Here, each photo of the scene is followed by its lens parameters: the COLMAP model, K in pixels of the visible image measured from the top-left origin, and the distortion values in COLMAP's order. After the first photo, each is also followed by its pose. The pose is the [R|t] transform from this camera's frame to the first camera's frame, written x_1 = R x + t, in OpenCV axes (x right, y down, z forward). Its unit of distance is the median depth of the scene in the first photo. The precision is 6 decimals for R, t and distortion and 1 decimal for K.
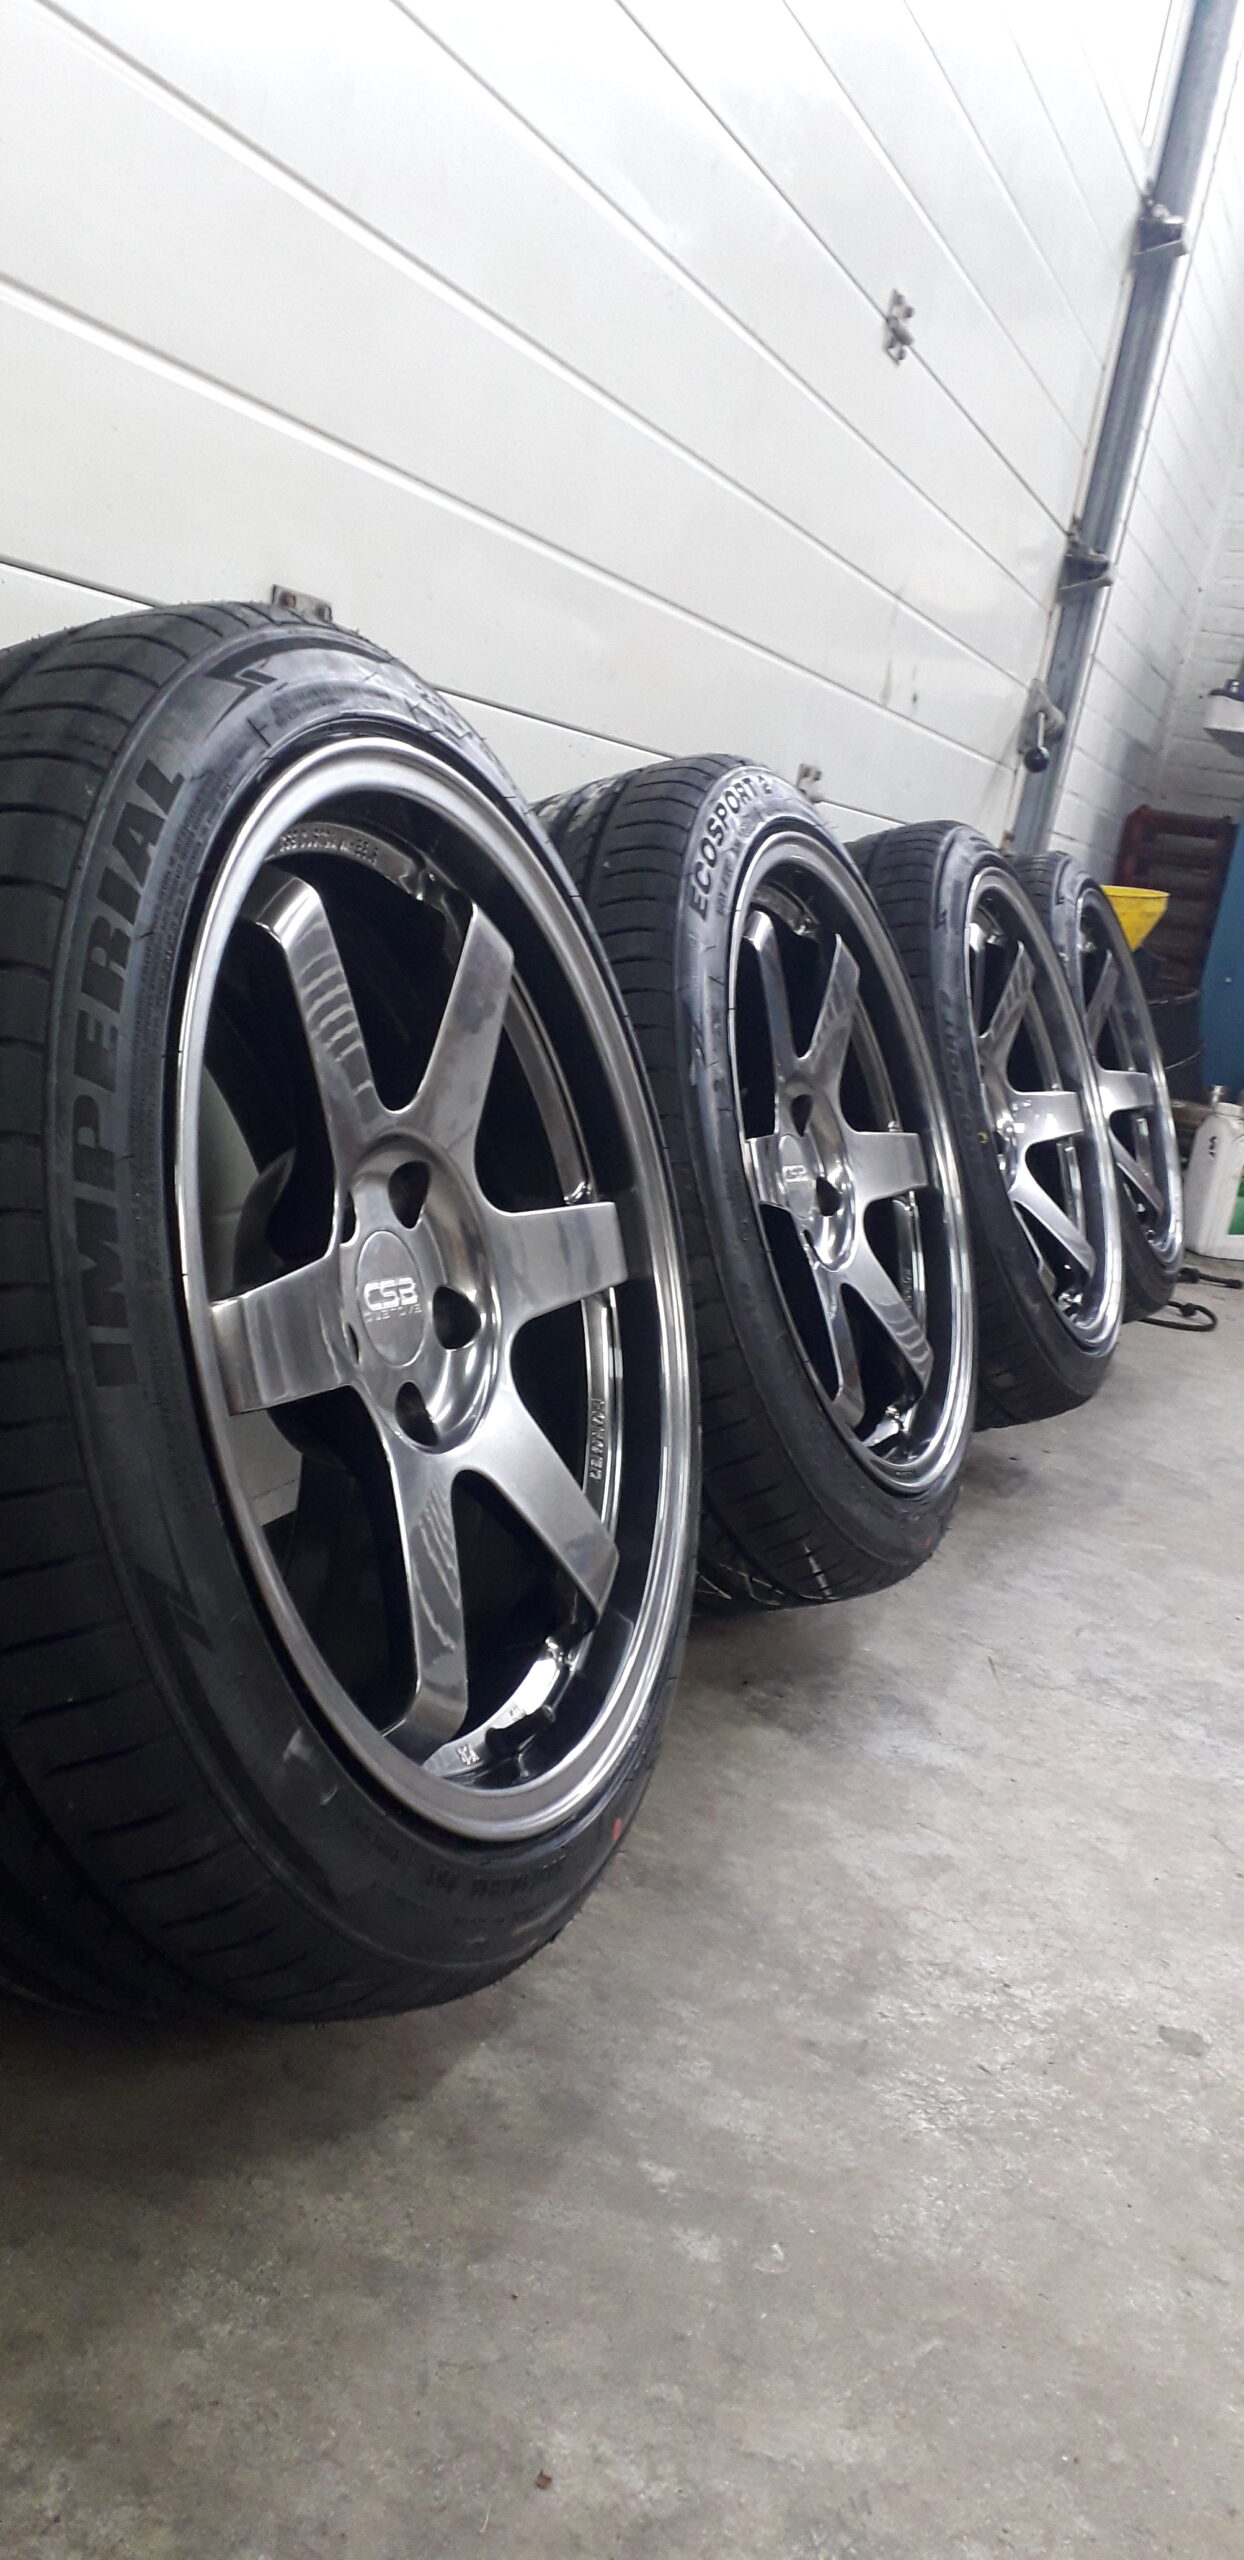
lens RADIAL K [[2029.7, 0, 506.2], [0, 2029.7, 1336.3], [0, 0, 1]] dist [0.127036, -0.286167]
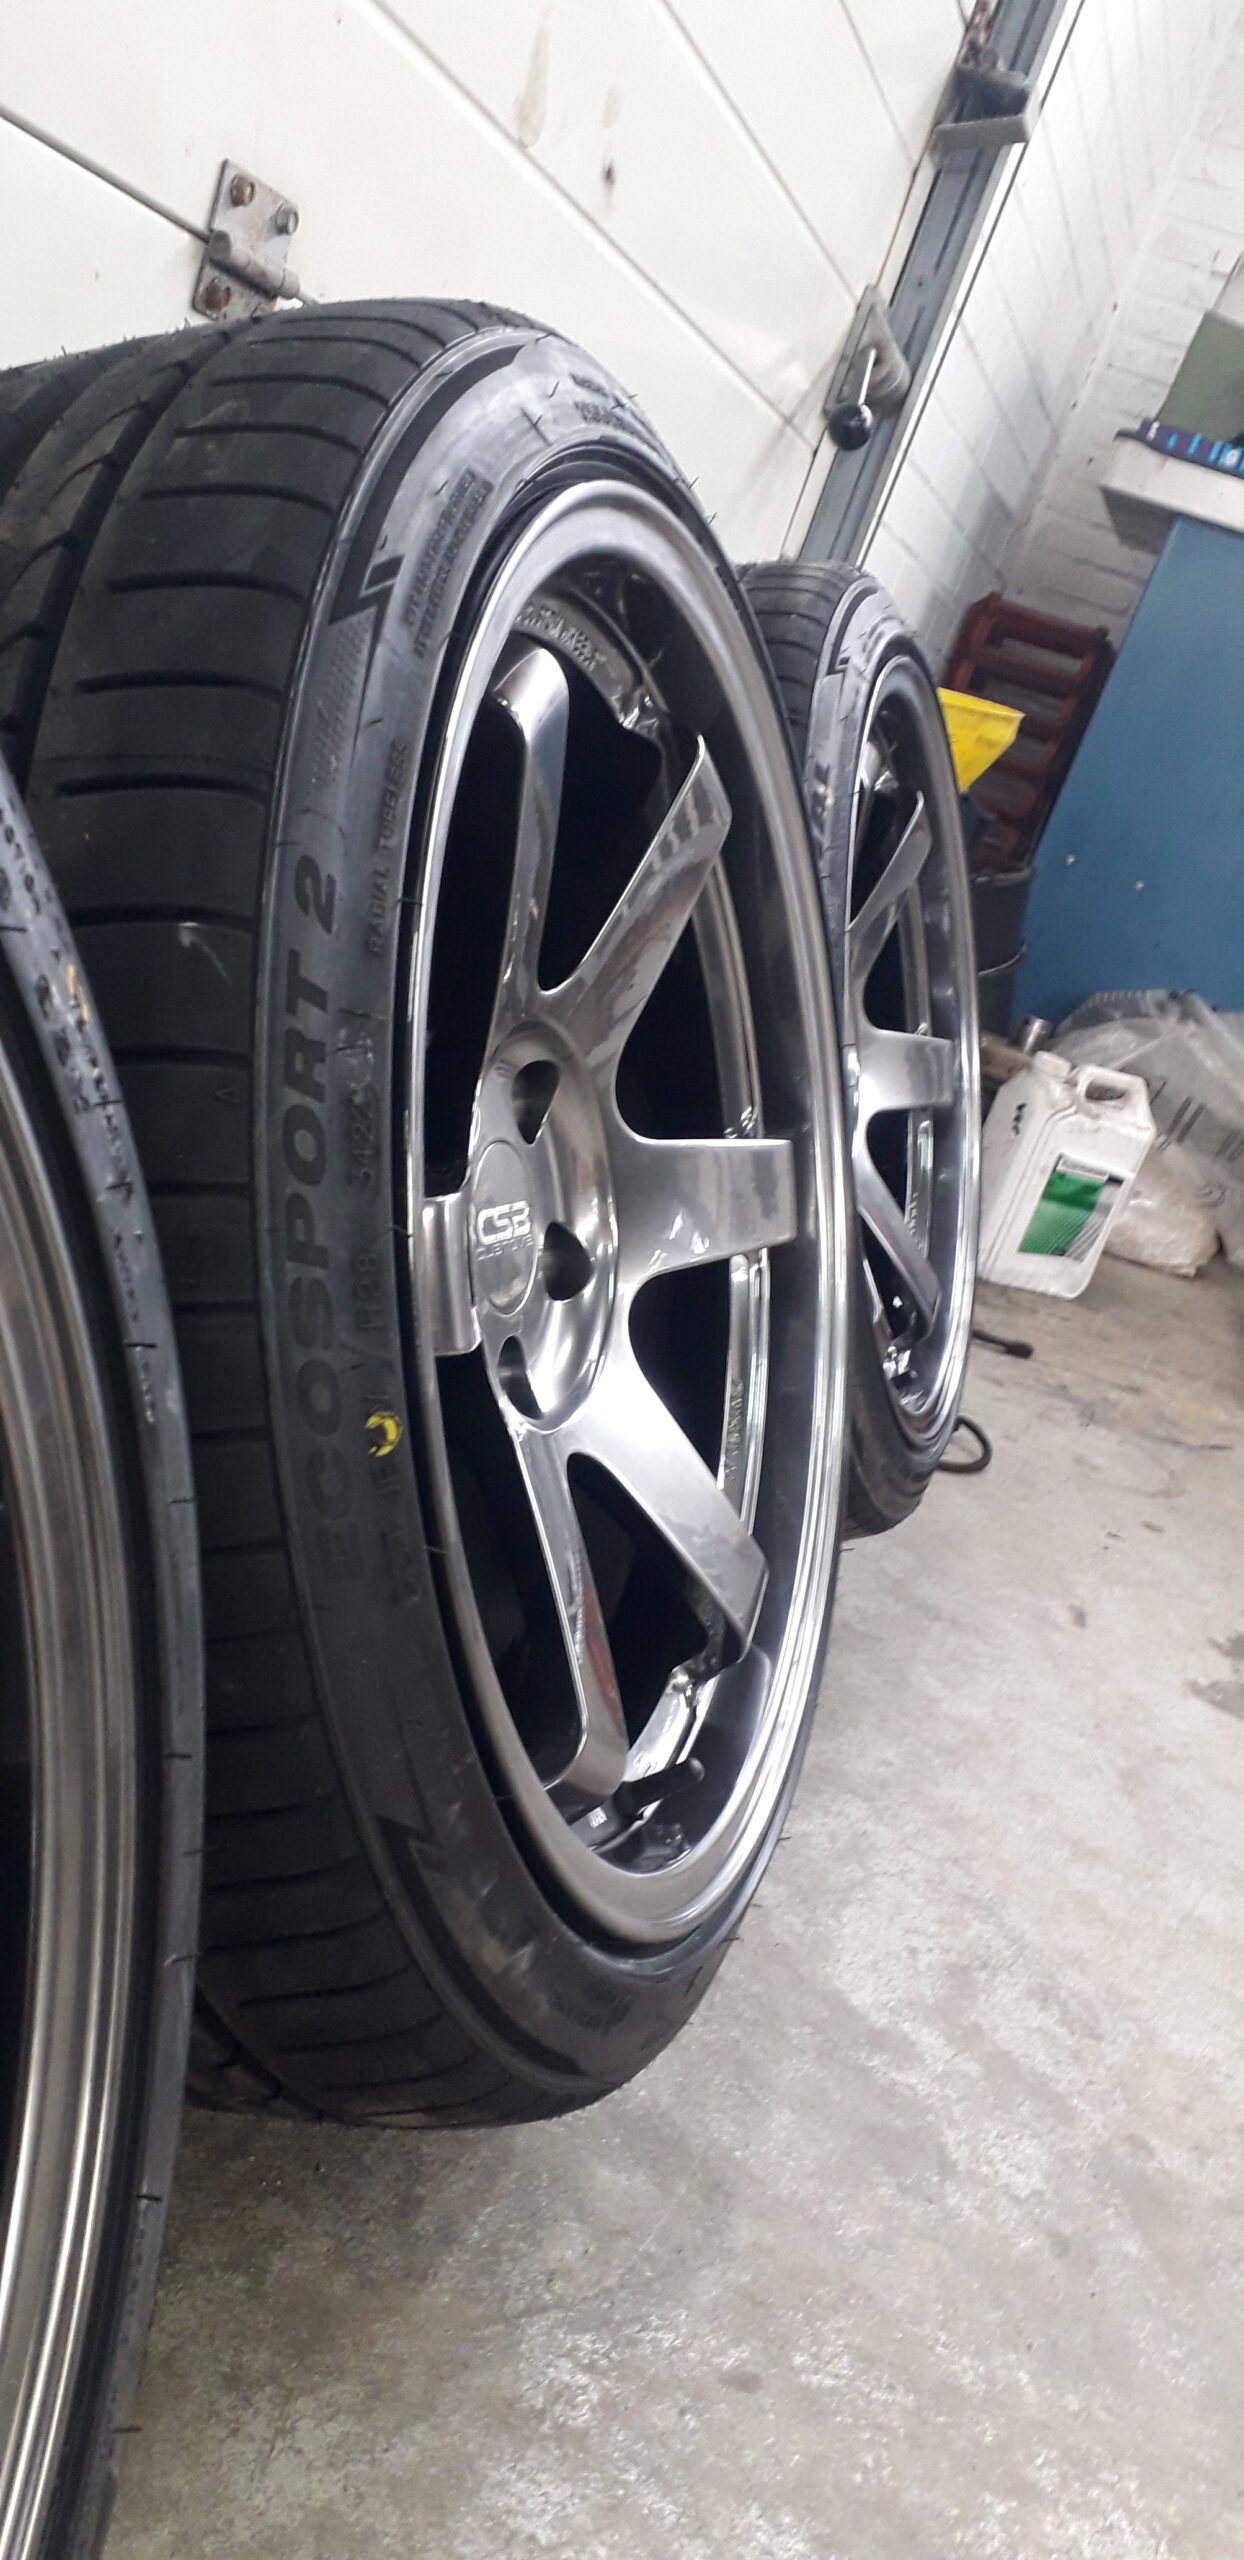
lens RADIAL K [[1996.8, 0, 479.1], [0, 1996.8, 1336.9], [0, 0, 1]] dist [0.051106, -0.079110]
pose [[0.985243, 0.126326, 0.115494, 0.414078], [-0.139188, 0.984018, 0.111063, -0.272479], [-0.099618, -0.125500, 0.987080, 1.433149]]
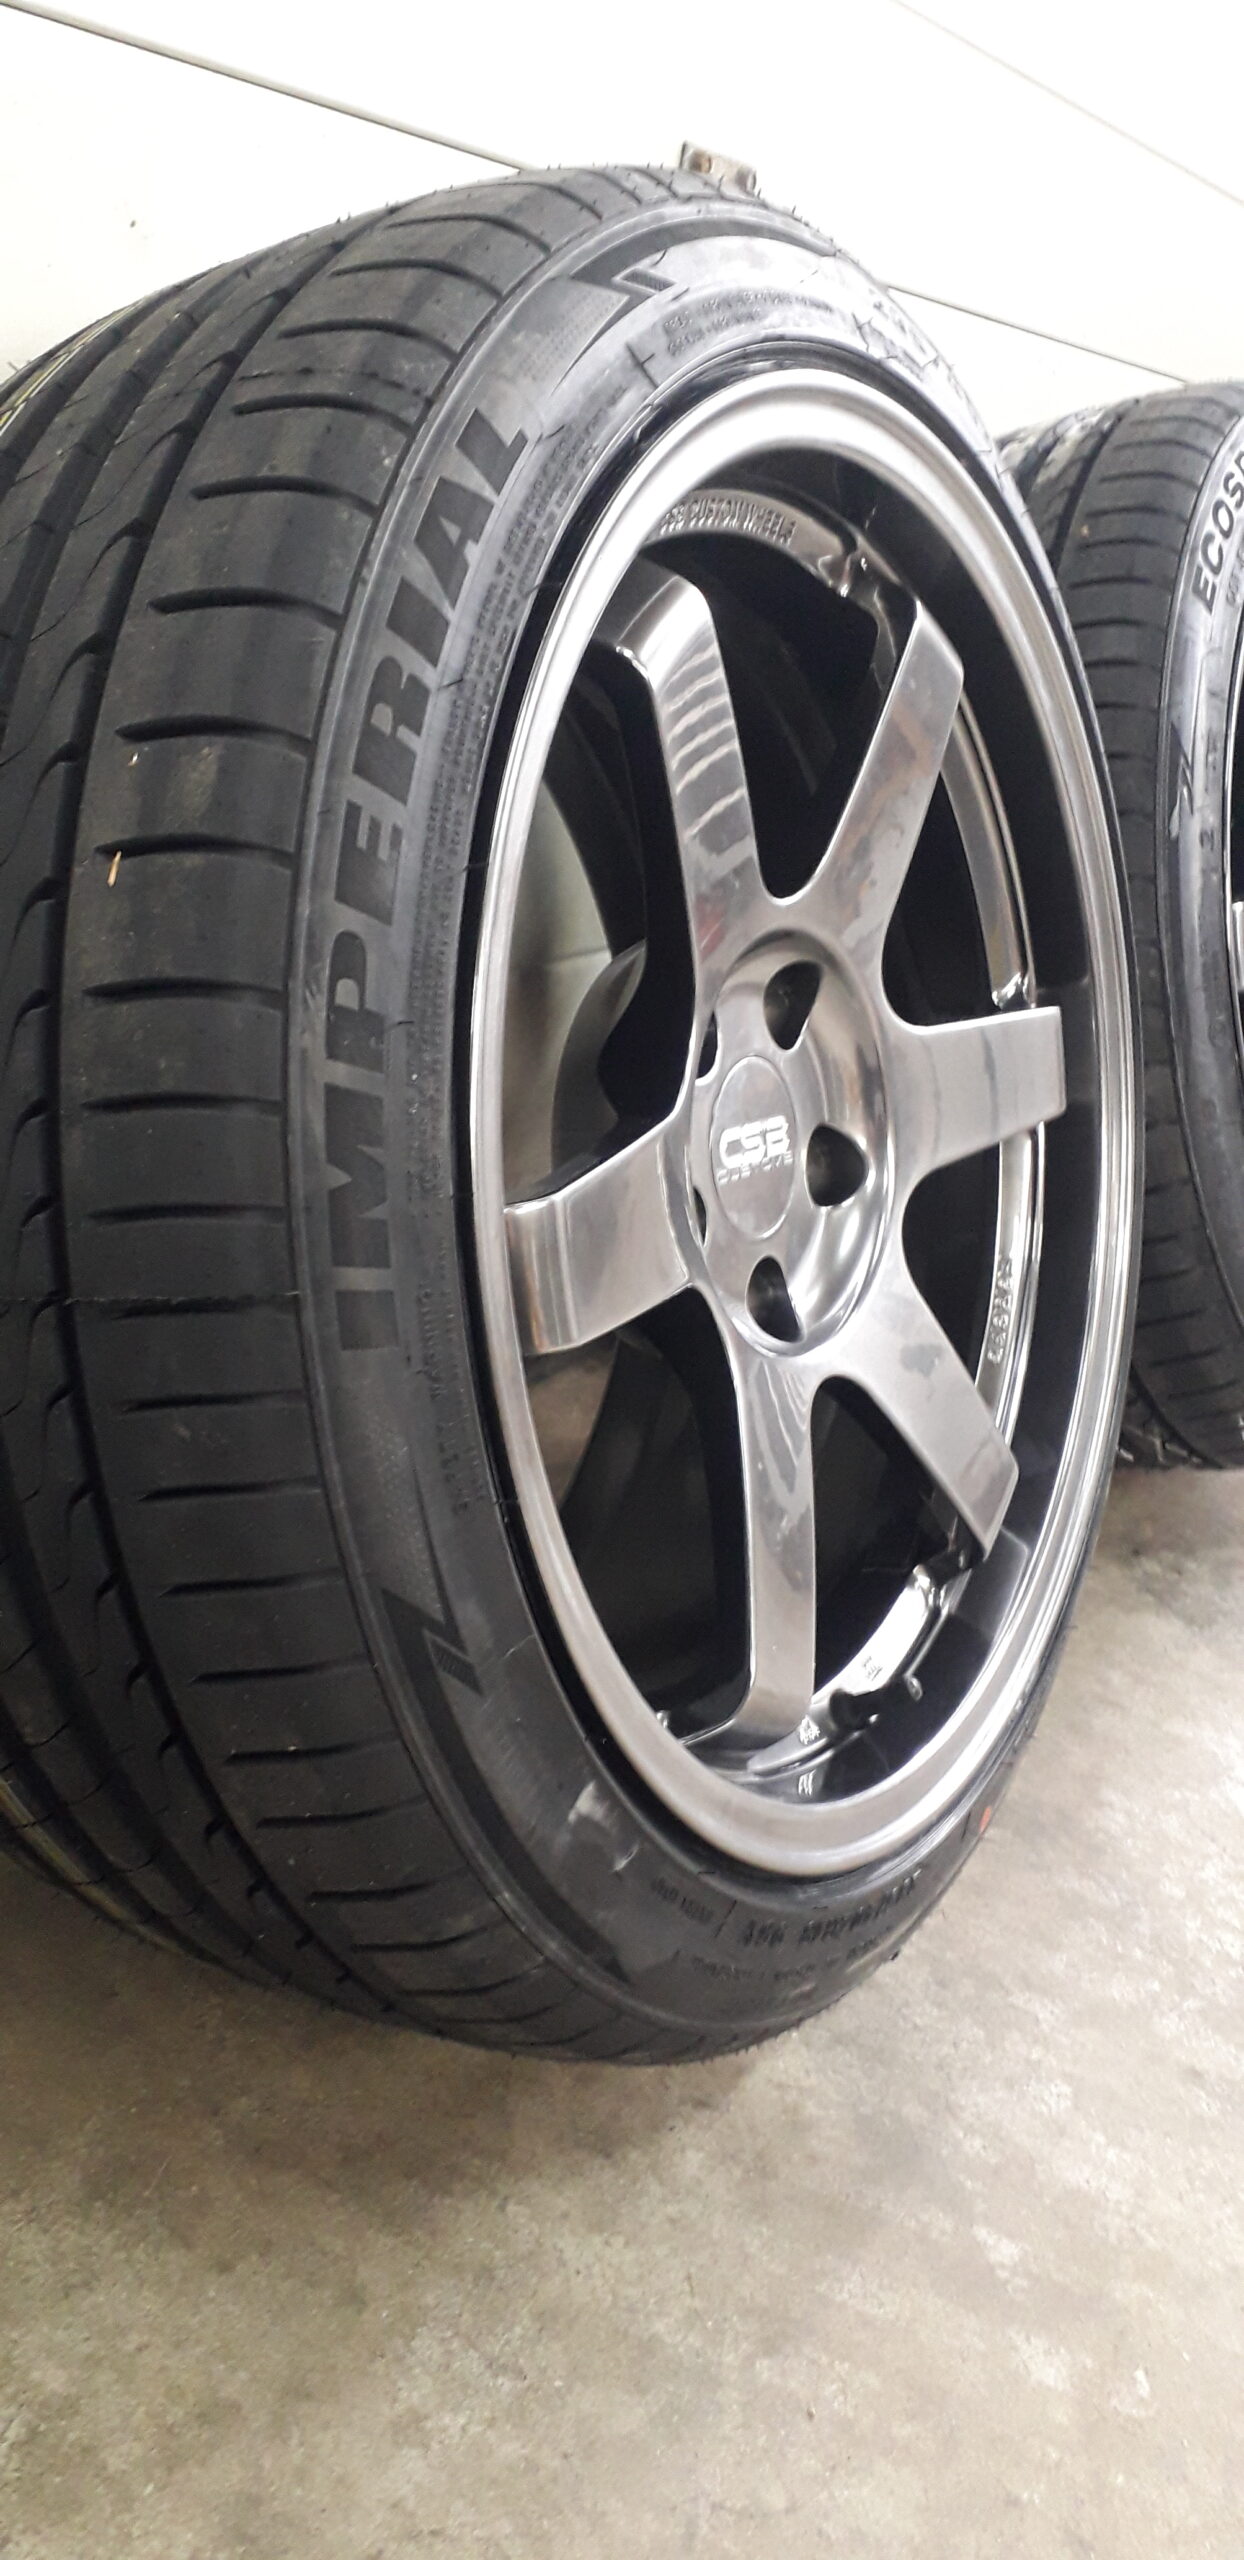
lens RADIAL K [[2029.7, 0, 506.2], [0, 2029.7, 1336.3], [0, 0, 1]] dist [0.127036, -0.286167]
pose [[0.983494, 0.091458, -0.156128, -0.023590], [-0.063292, 0.982231, 0.176681, -0.080147], [0.169512, -0.163883, 0.971806, 0.228151]]
